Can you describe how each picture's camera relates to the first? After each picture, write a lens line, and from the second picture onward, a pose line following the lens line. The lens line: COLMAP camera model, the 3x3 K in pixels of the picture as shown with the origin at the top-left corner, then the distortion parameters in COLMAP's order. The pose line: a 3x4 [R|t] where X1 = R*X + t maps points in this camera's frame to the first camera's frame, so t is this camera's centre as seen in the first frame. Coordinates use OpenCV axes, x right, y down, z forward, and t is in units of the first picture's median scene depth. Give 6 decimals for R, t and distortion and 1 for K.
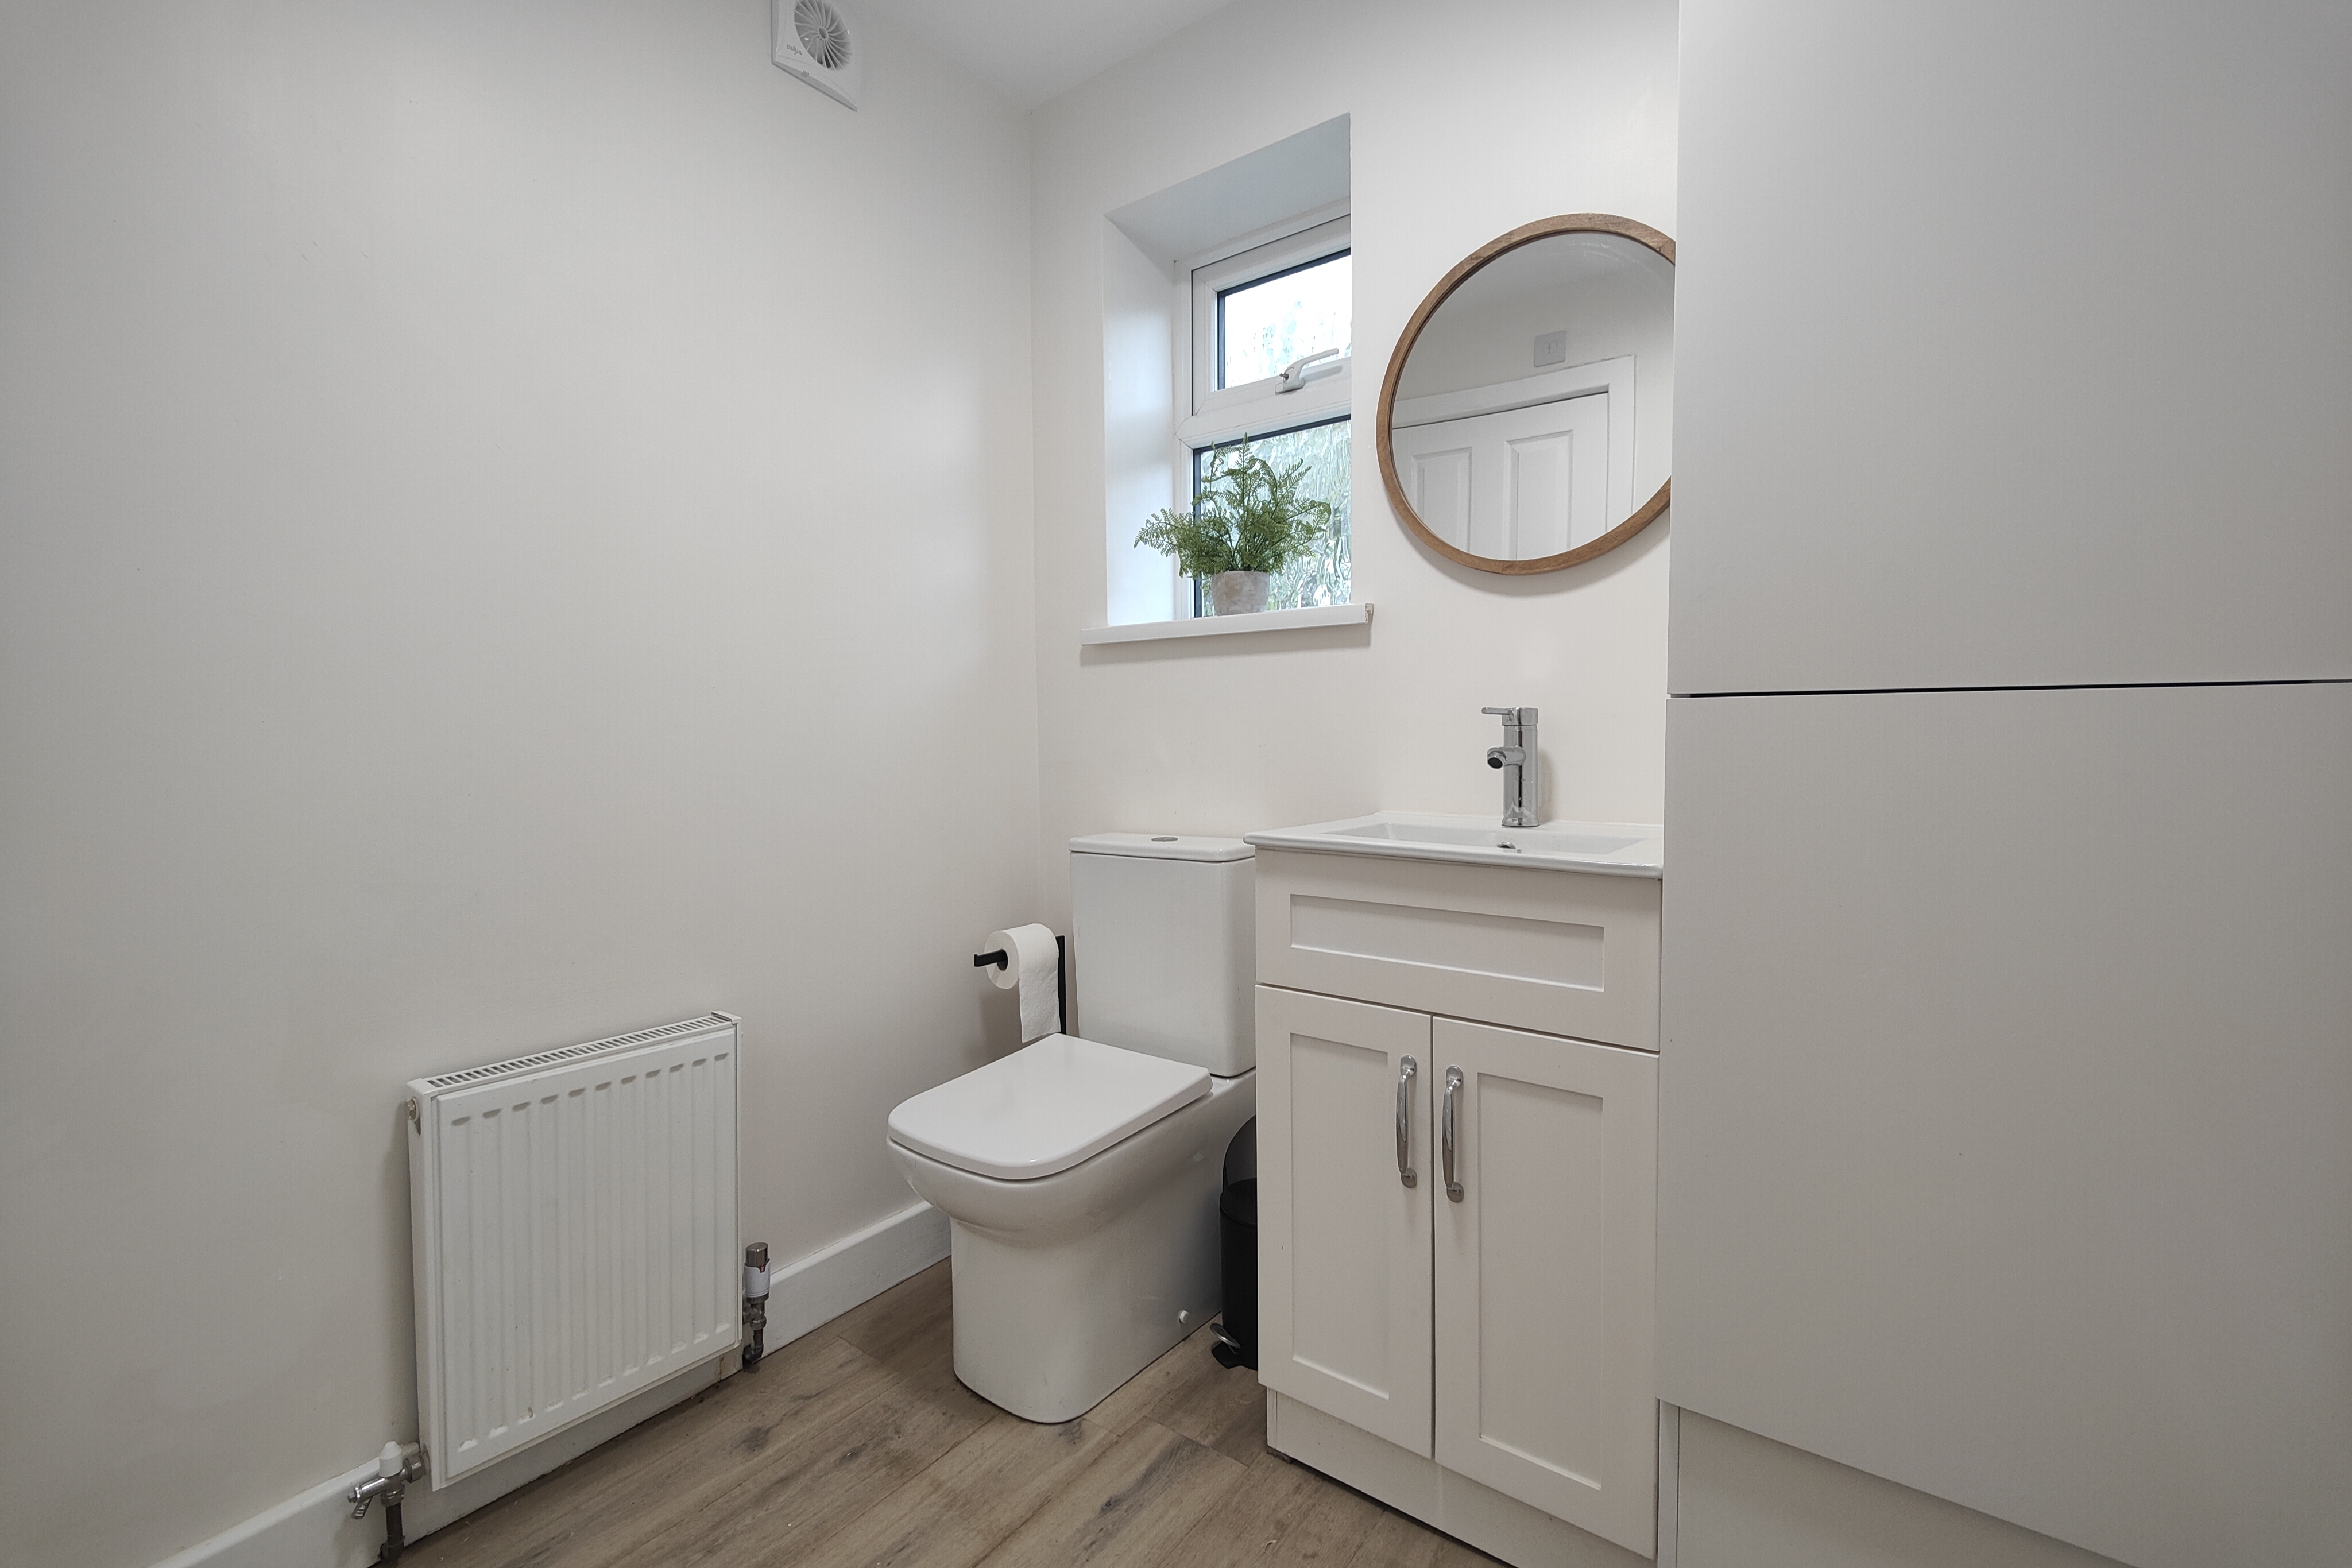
lens RADIAL K [[1031.8, 0, 1176.0], [0, 1031.8, 784.0], [0, 0, 1]] dist [0.000161, 0.000263]
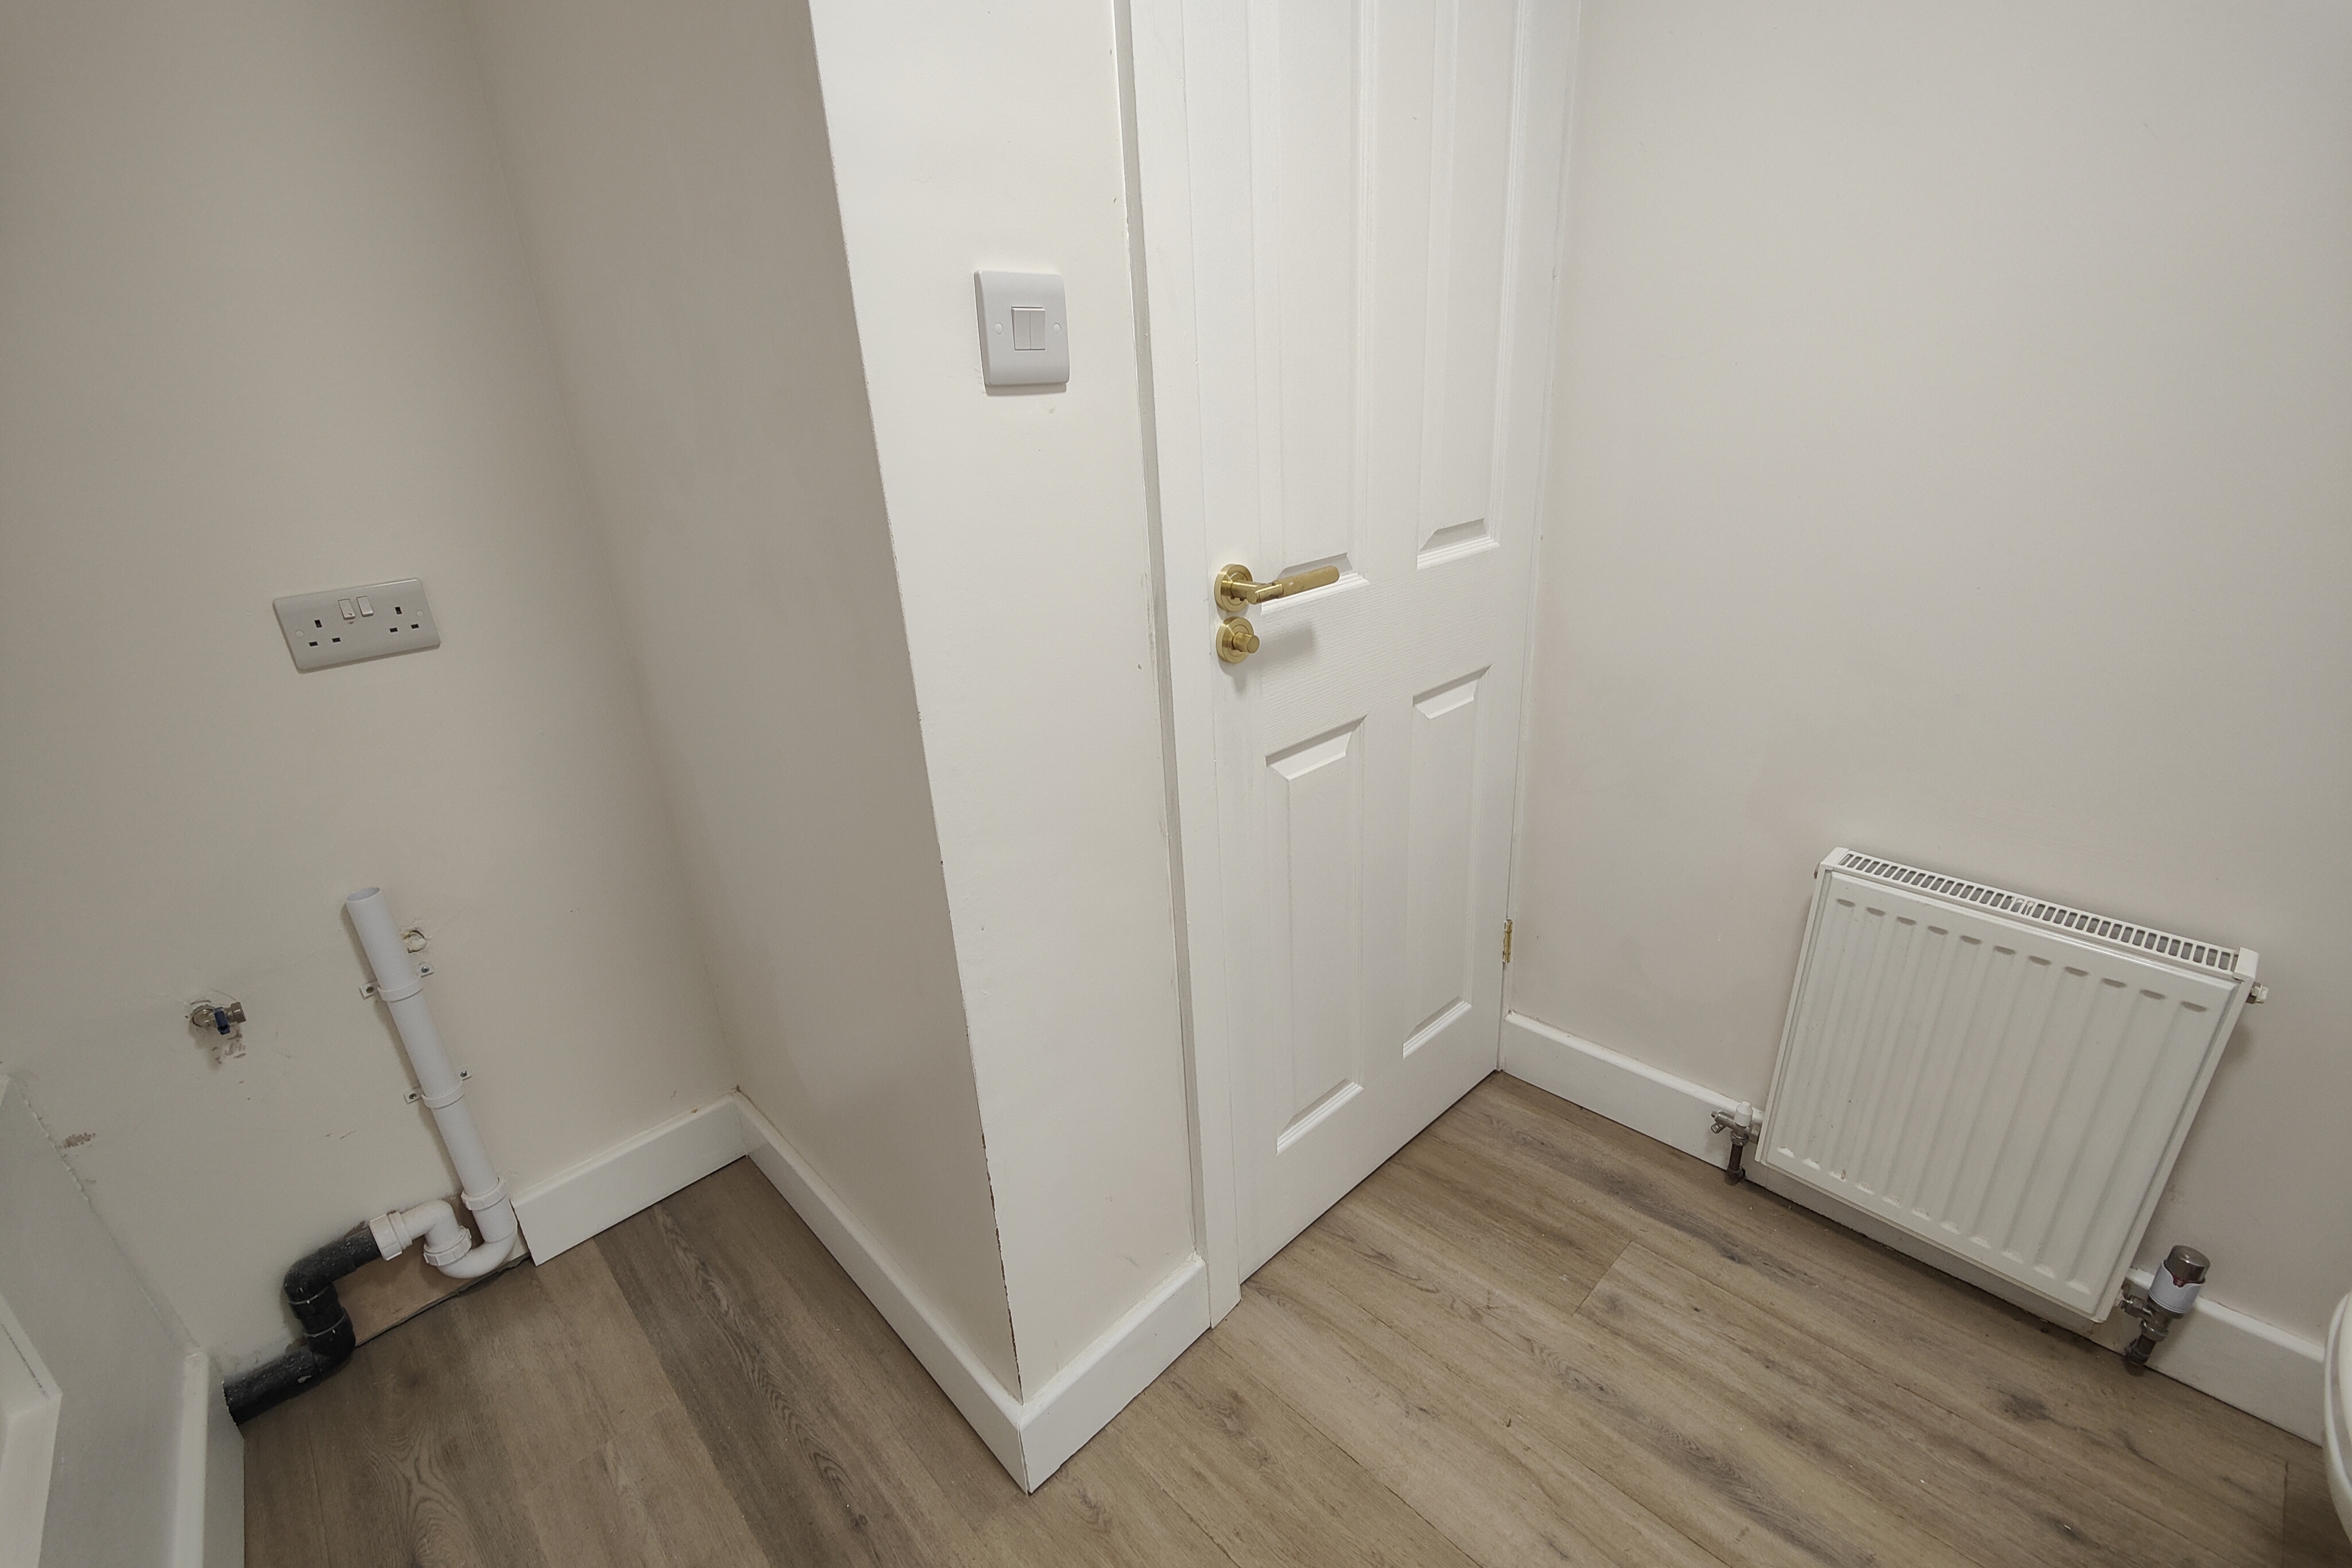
lens RADIAL K [[1031.8, 0, 1176.0], [0, 1031.8, 784.0], [0, 0, 1]] dist [0.000161, 0.000263]
pose [[-0.149327, 0.385363, -0.910603, 0.283044], [-0.001185, 0.920858, 0.389897, -0.172318], [0.988787, 0.059301, -0.137052, 0.421675]]
